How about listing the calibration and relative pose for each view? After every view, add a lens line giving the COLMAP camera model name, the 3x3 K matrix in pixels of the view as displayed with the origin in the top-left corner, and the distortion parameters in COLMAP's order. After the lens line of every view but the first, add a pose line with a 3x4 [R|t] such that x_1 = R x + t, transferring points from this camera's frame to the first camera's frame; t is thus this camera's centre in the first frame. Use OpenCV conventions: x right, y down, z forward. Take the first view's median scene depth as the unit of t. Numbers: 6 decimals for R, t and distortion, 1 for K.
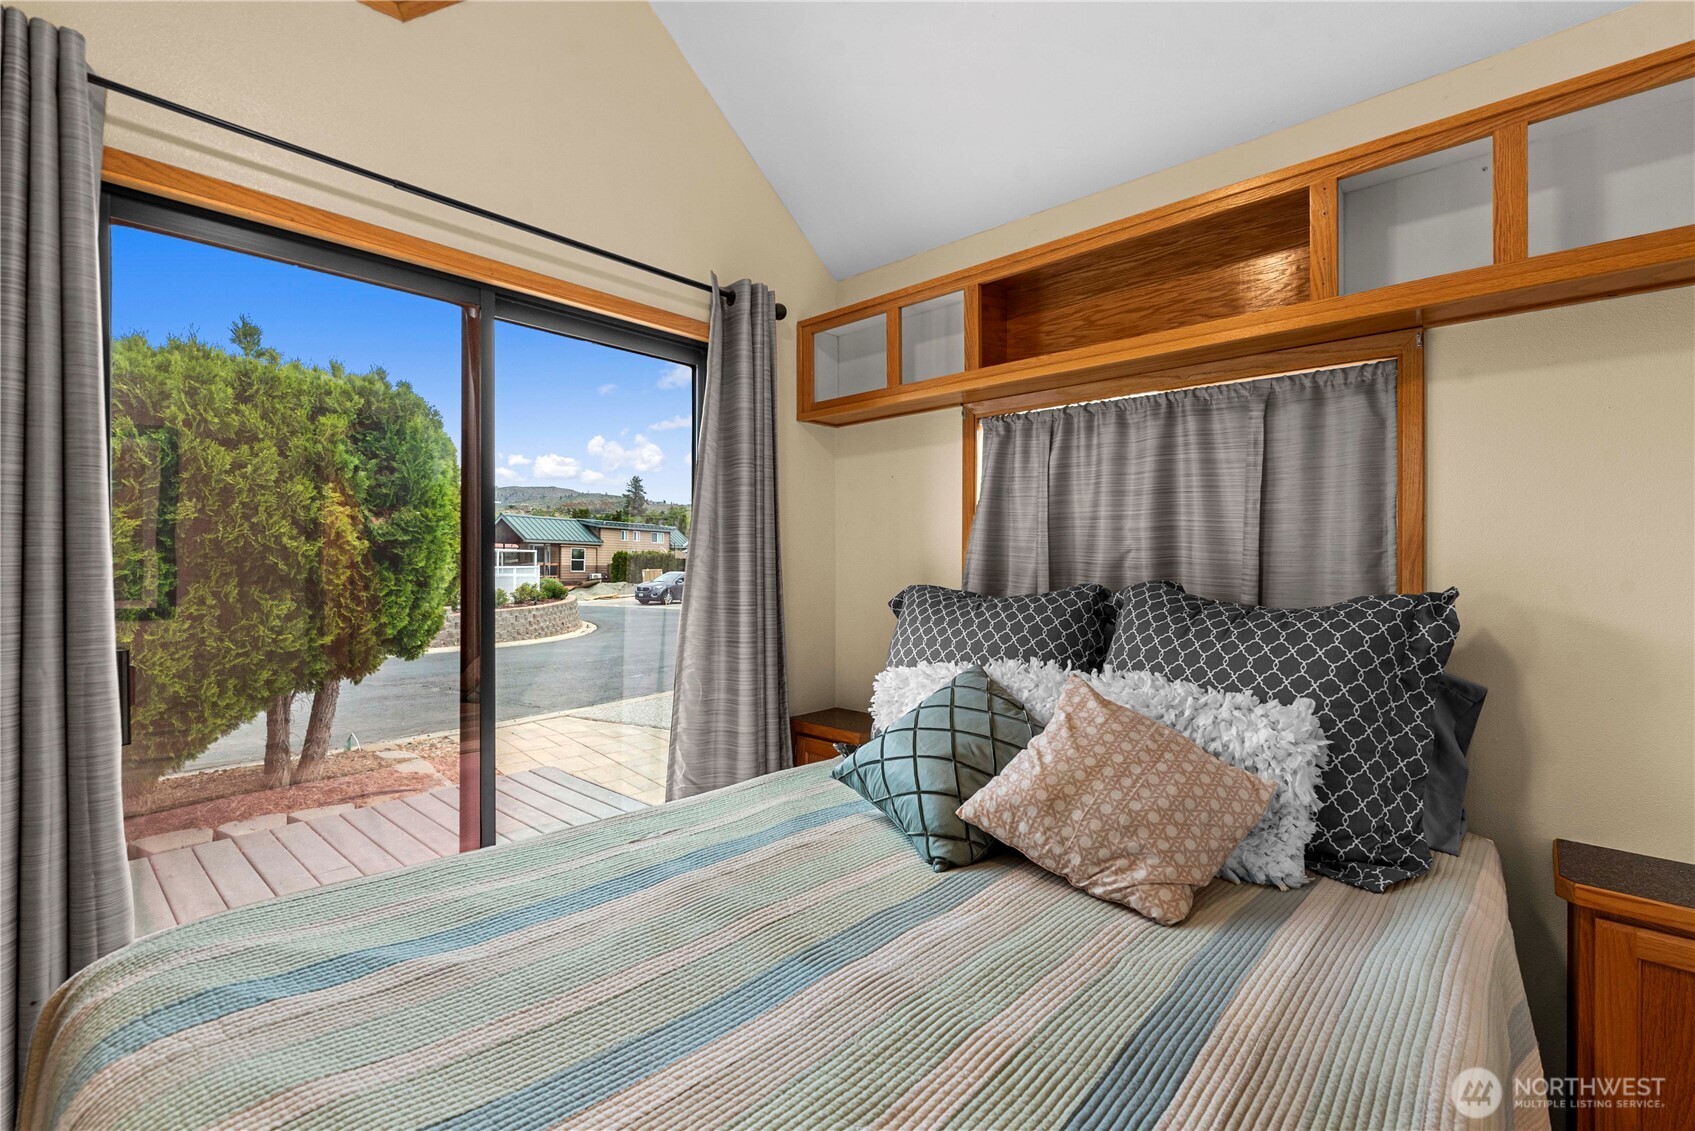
lens RADIAL K [[738.6, 0, 858.0], [0, 738.6, 559.1], [0, 0, 1]] dist [0.001321, -0.000231]
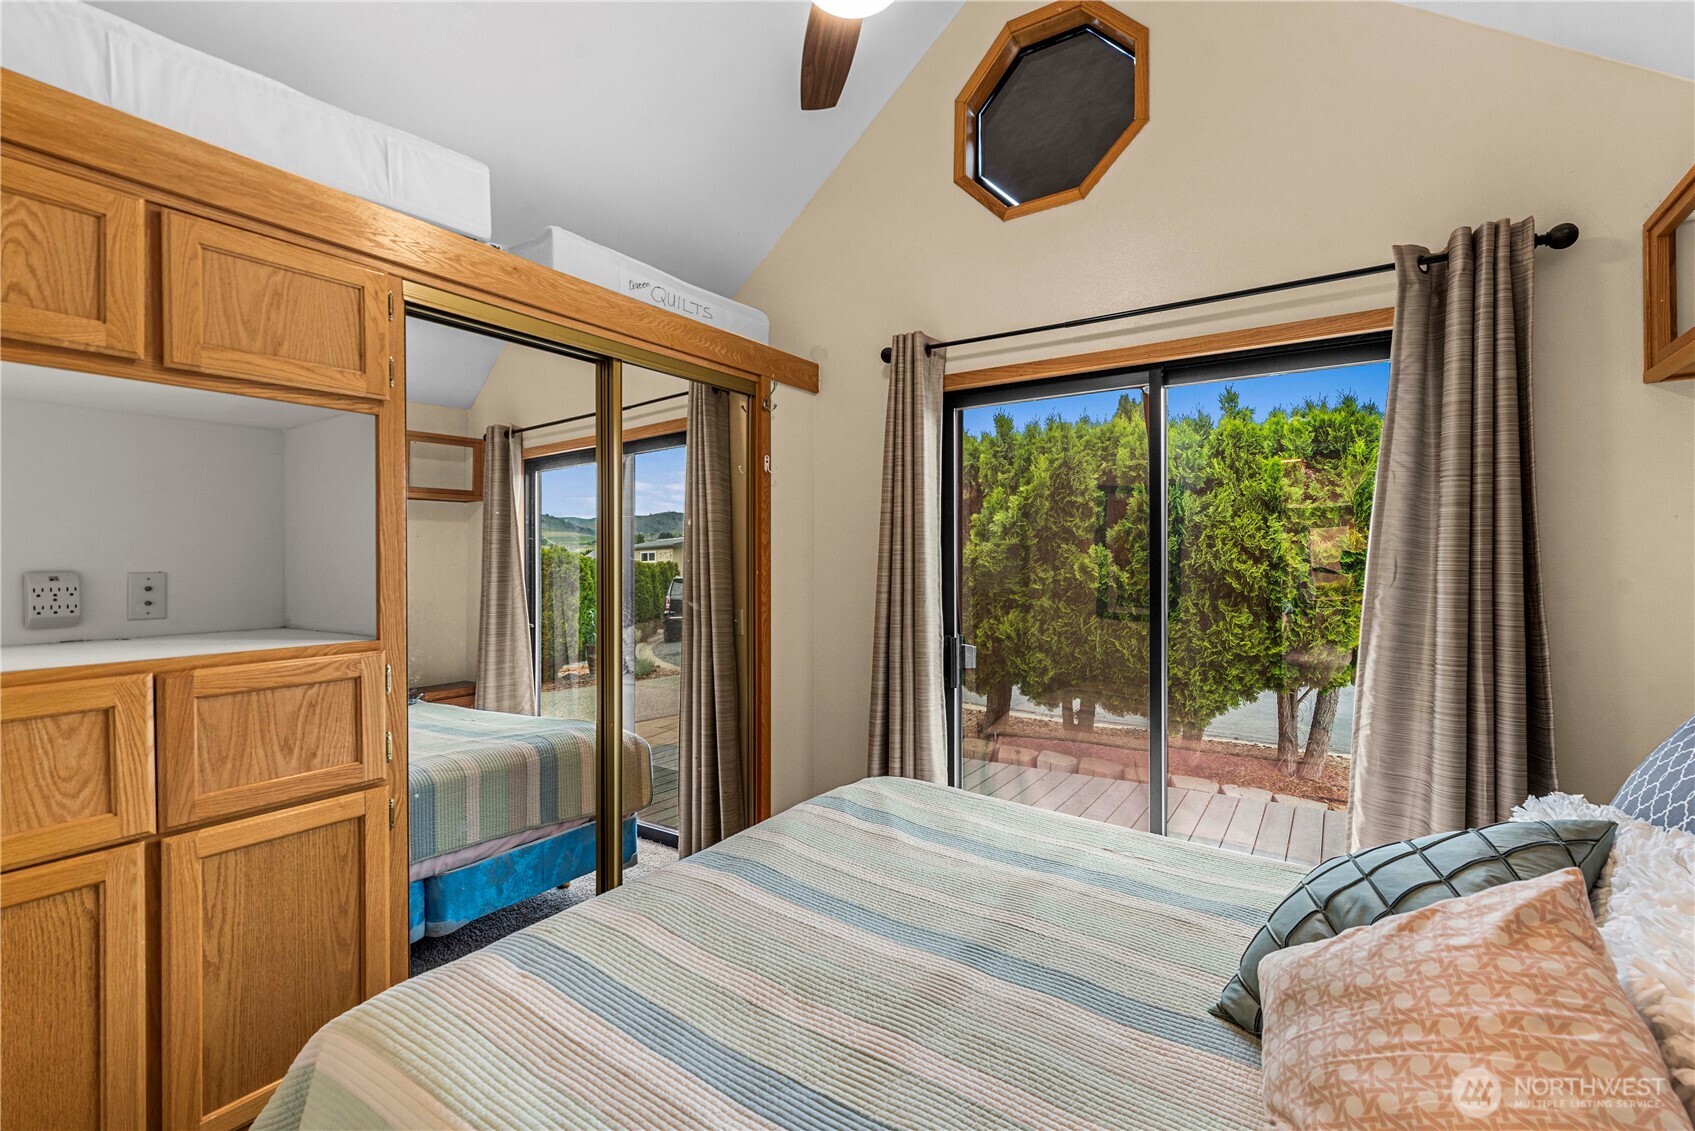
lens RADIAL K [[738.6, 0, 864.3], [0, 738.6, 561.5], [0, 0, 1]] dist [0.001321, -0.000231]
pose [[0.149866, -0.001809, -0.988705, 0.534500], [0.000193, 0.999998, -0.001801, -0.043148], [0.988706, 0.000079, 0.149866, 0.314701]]
